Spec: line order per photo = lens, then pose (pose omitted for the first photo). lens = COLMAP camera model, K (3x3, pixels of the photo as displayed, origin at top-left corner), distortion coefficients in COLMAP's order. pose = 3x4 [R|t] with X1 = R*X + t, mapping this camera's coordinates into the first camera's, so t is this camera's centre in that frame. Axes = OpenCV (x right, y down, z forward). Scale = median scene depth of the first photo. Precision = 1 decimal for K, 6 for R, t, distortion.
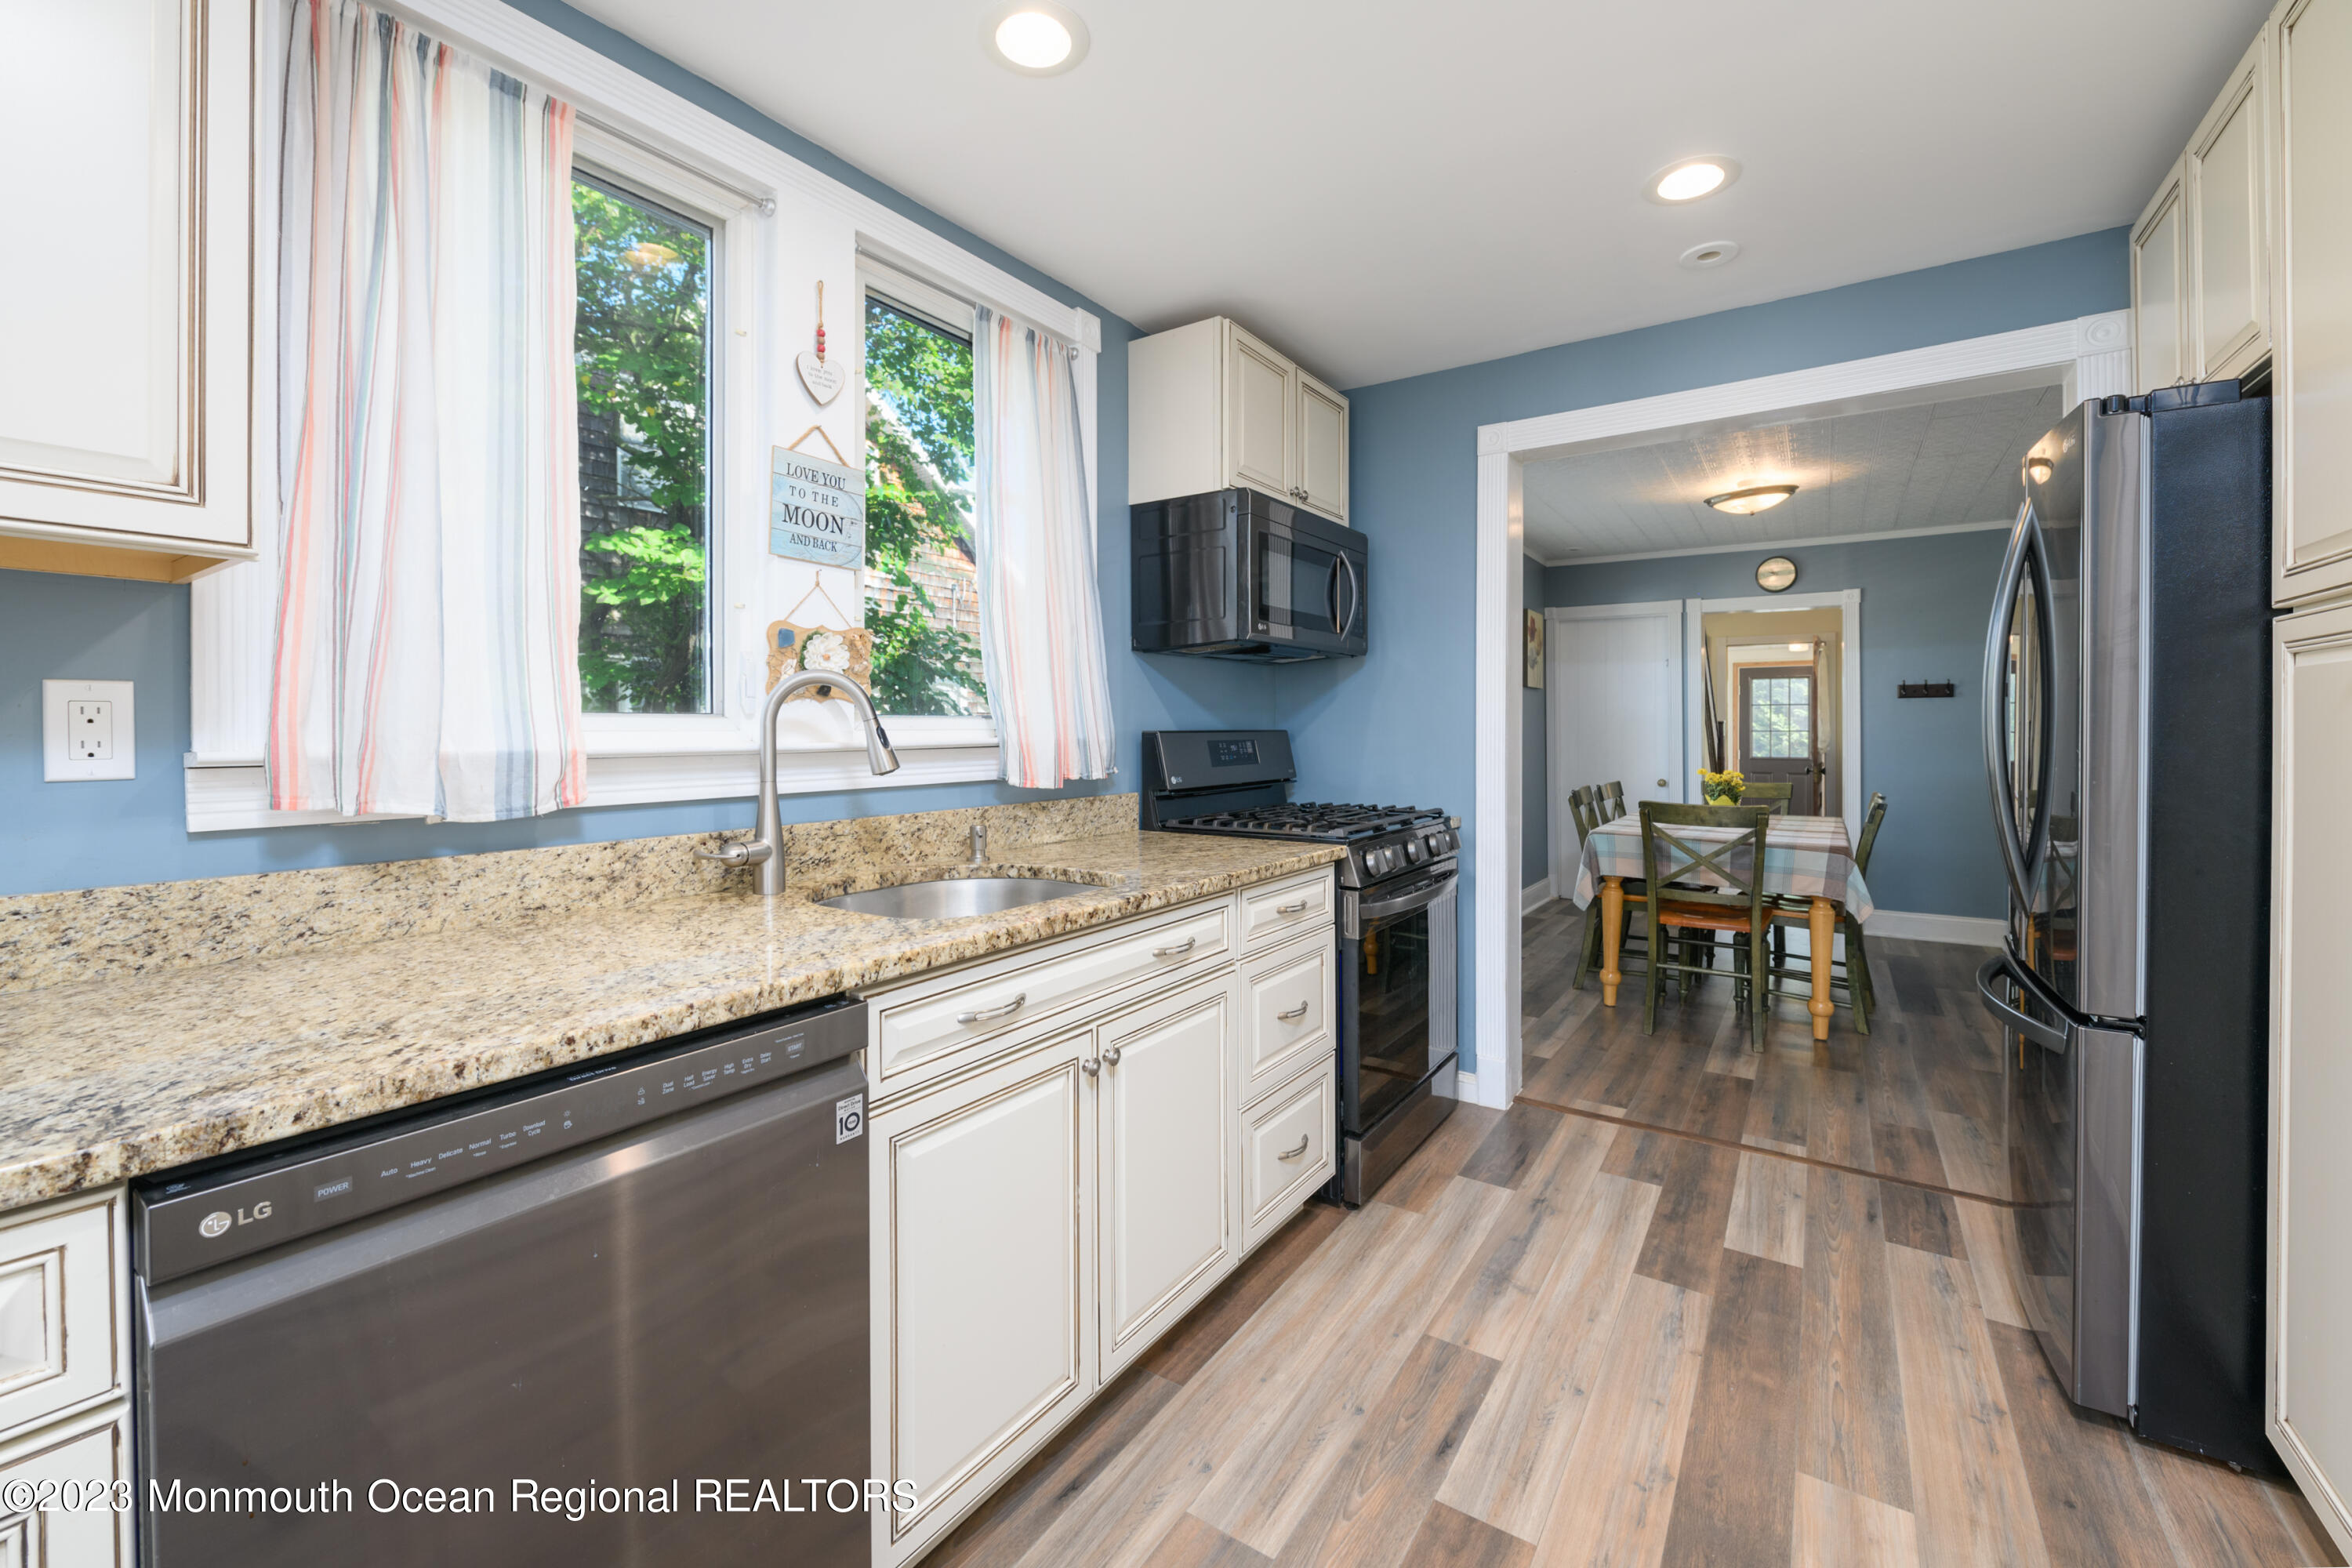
lens RADIAL K [[938.3, 0, 1185.0], [0, 938.3, 728.9], [0, 0, 1]] dist [0.000473, -0.000079]
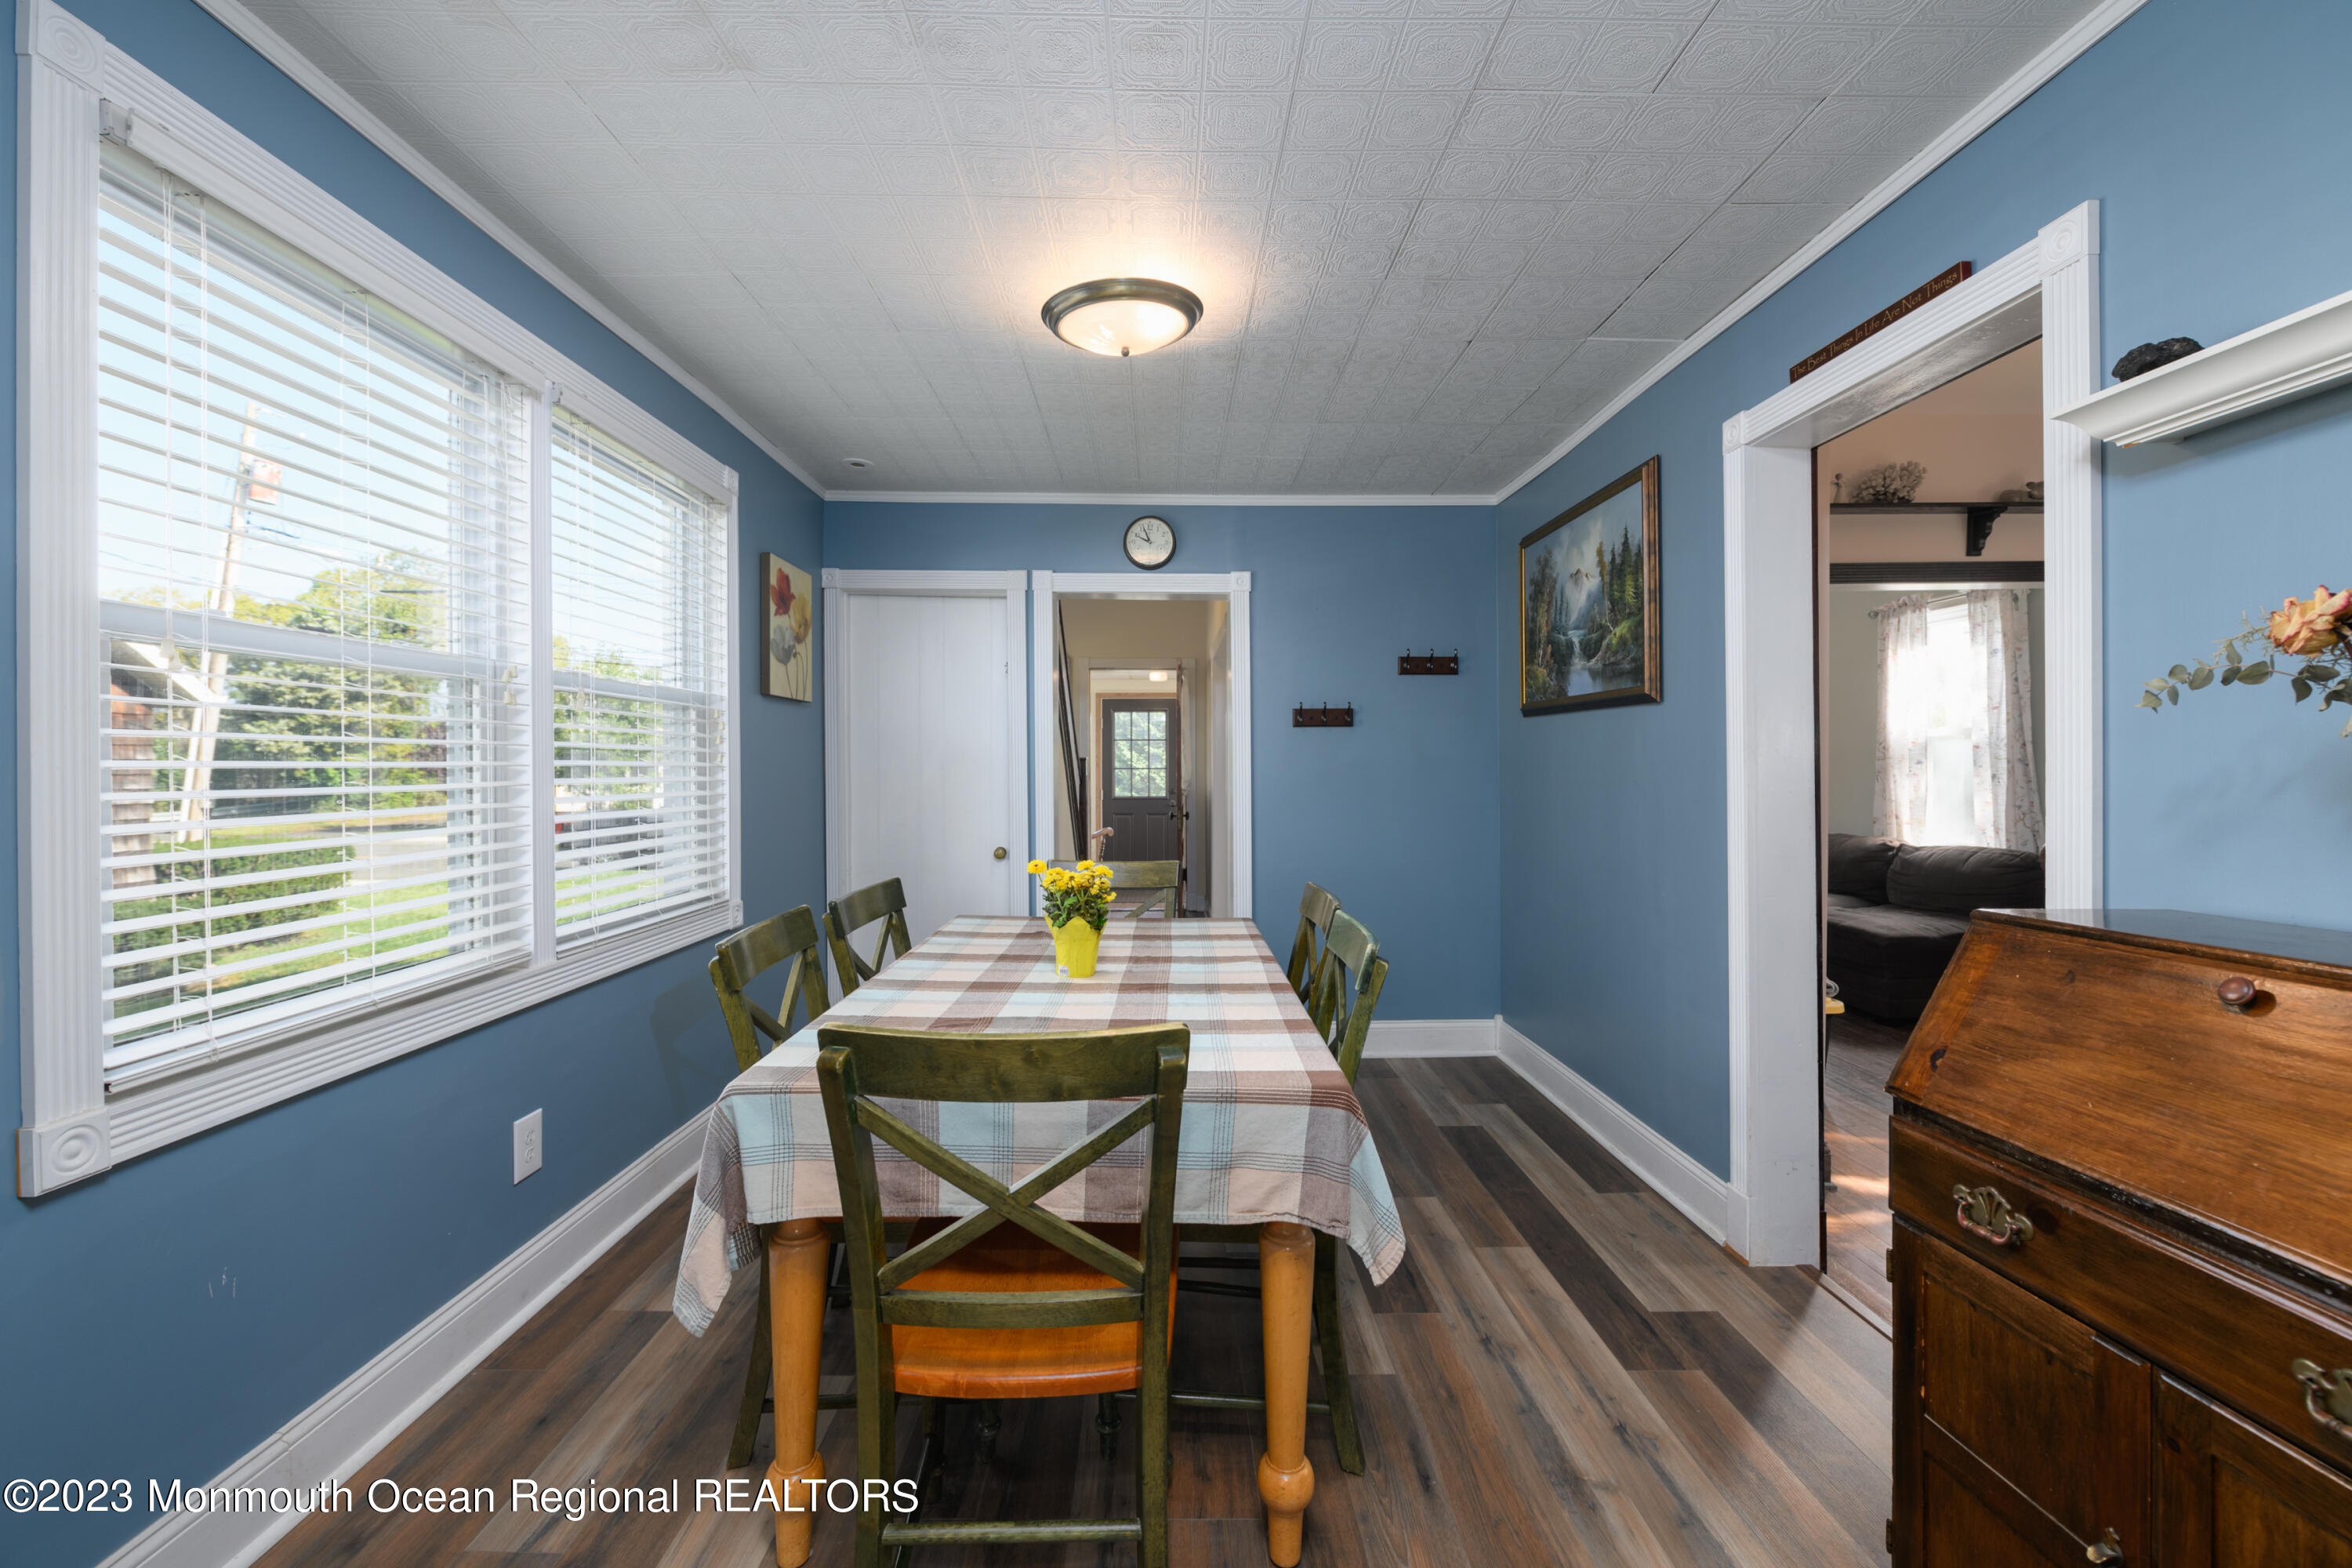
lens RADIAL K [[932.1, 0, 1175.7], [0, 932.1, 769.2], [0, 0, 1]] dist [0.000116, -0.000061]
pose [[0.817856, -0.005262, 0.575399, 0.267632], [0.002266, 0.999980, 0.005925, -0.004571], [-0.575418, -0.003542, 0.817852, 0.455930]]
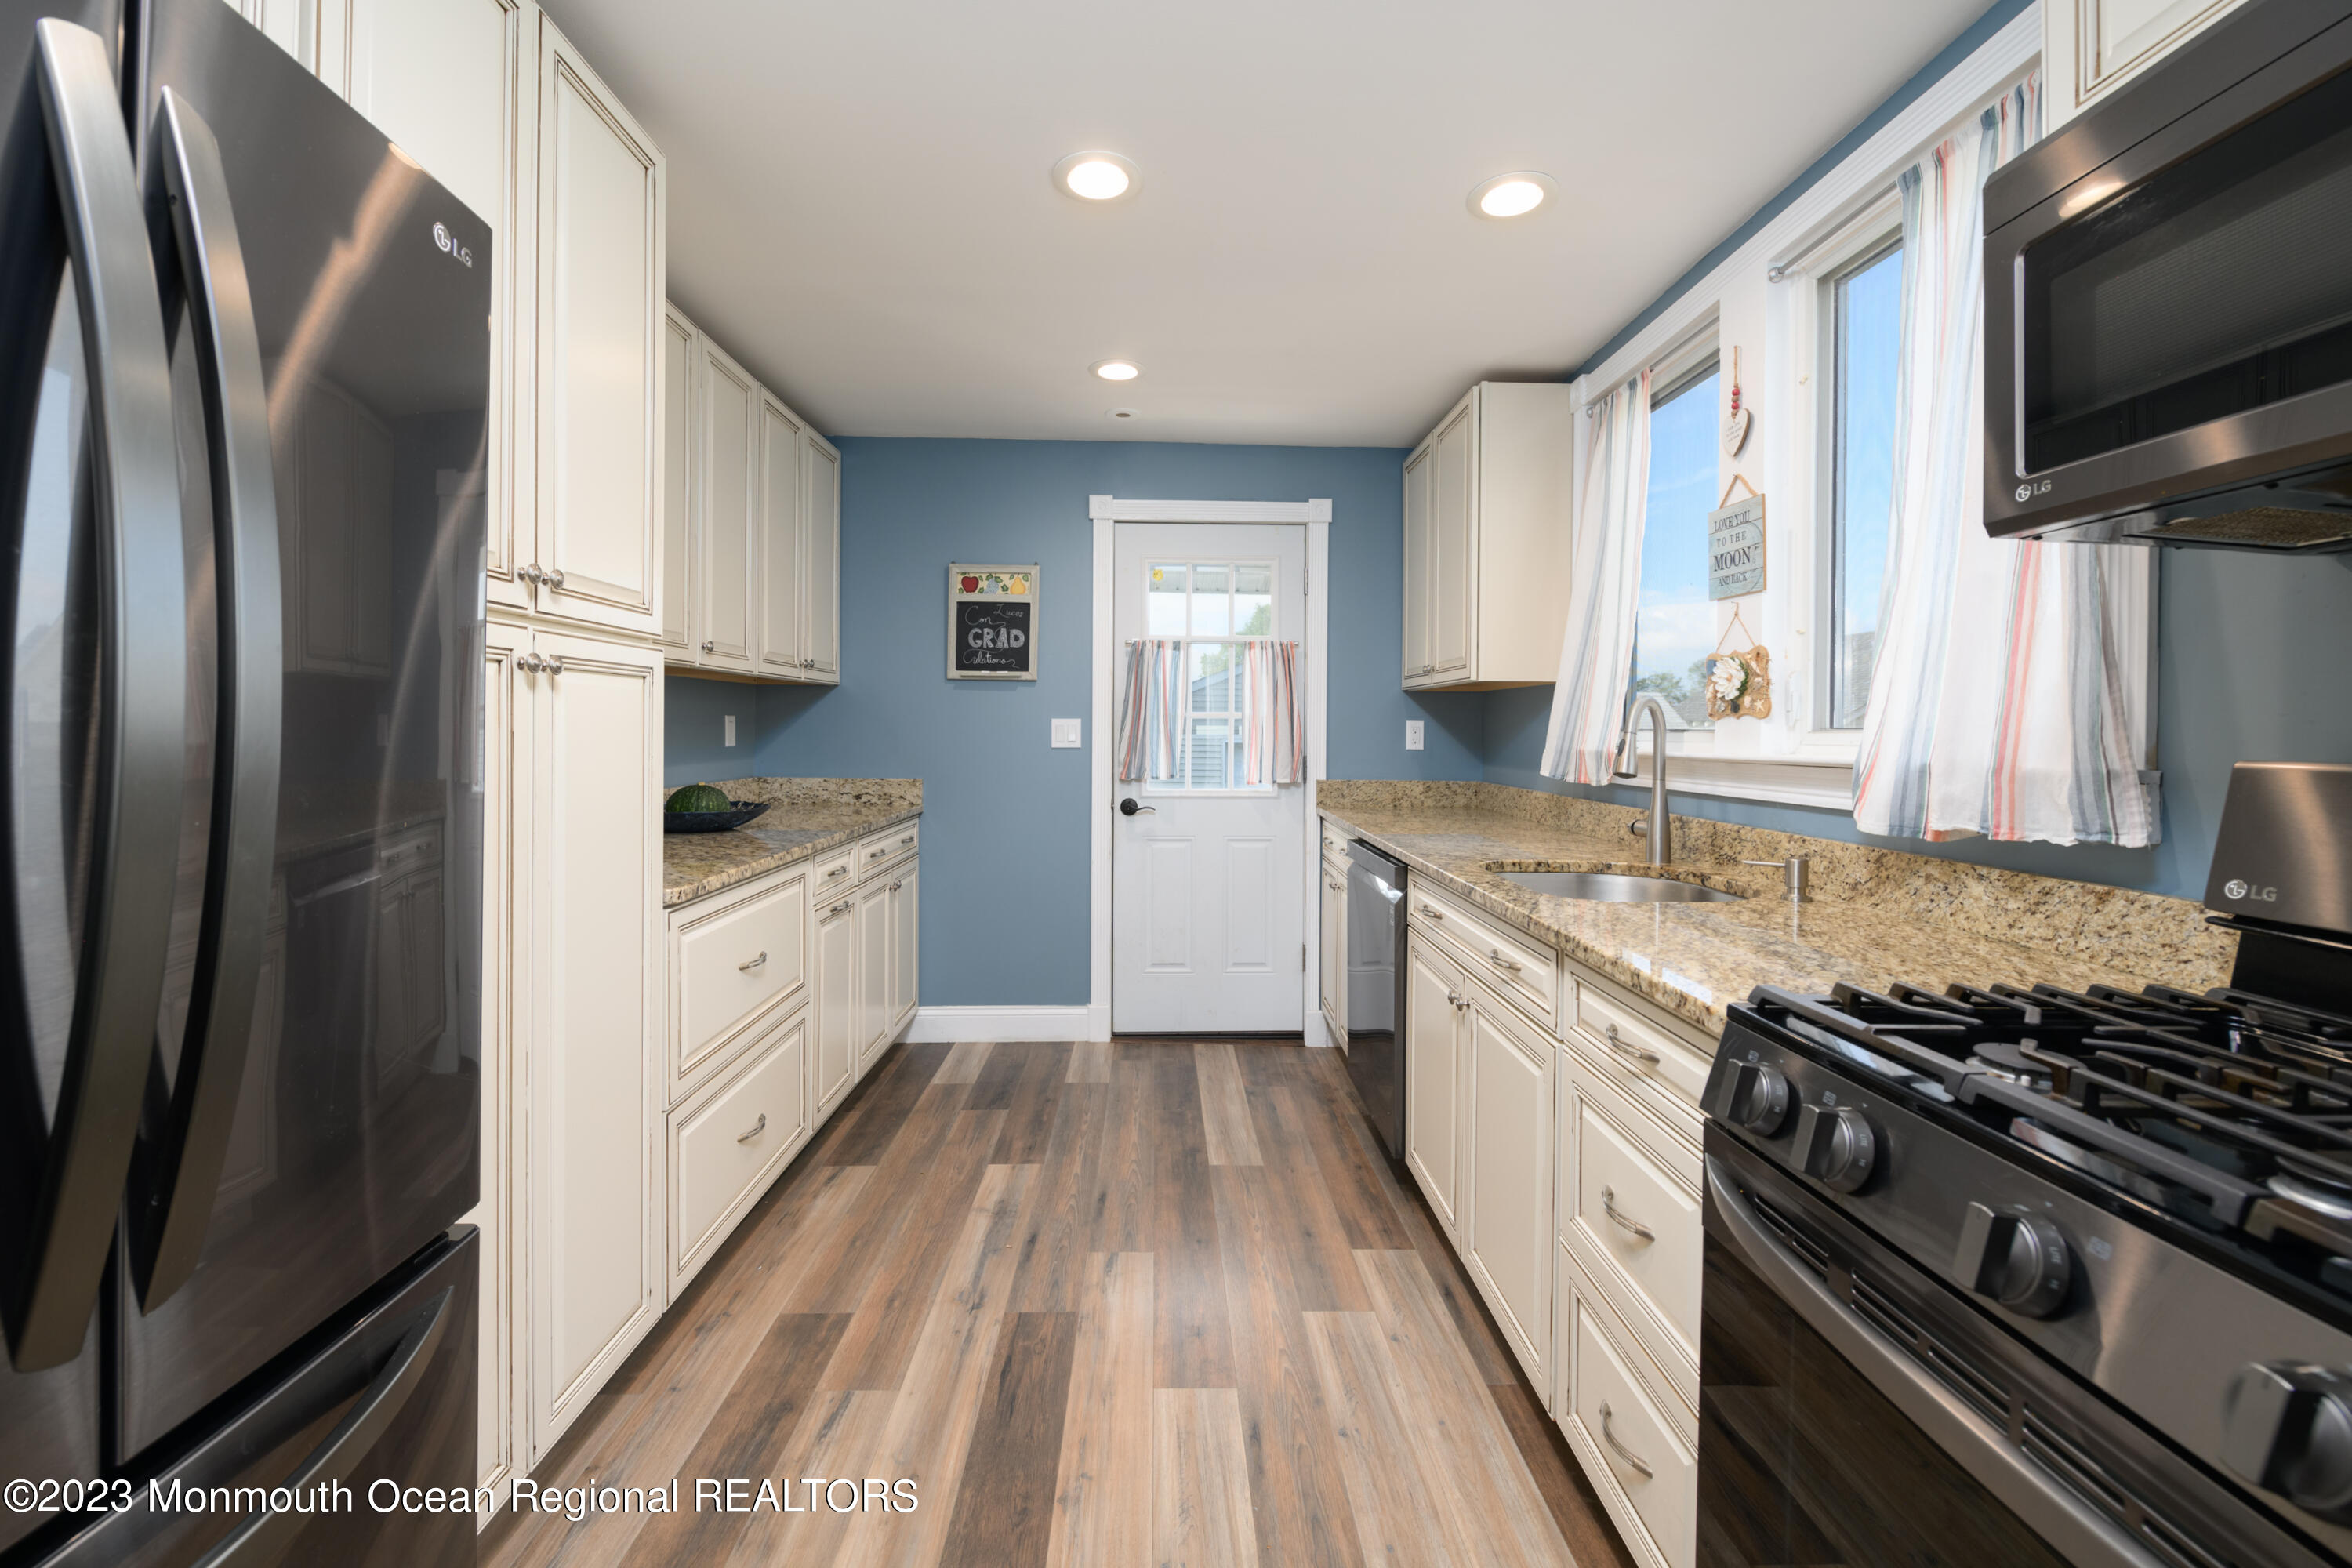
lens RADIAL K [[938.3, 0, 1185.0], [0, 938.3, 728.9], [0, 0, 1]] dist [0.000473, -0.000079]
pose [[-0.809363, -0.007390, -0.587262, 0.826816], [-0.007755, 0.999968, -0.001895, -0.008482], [0.587257, 0.003020, -0.809395, 1.552664]]
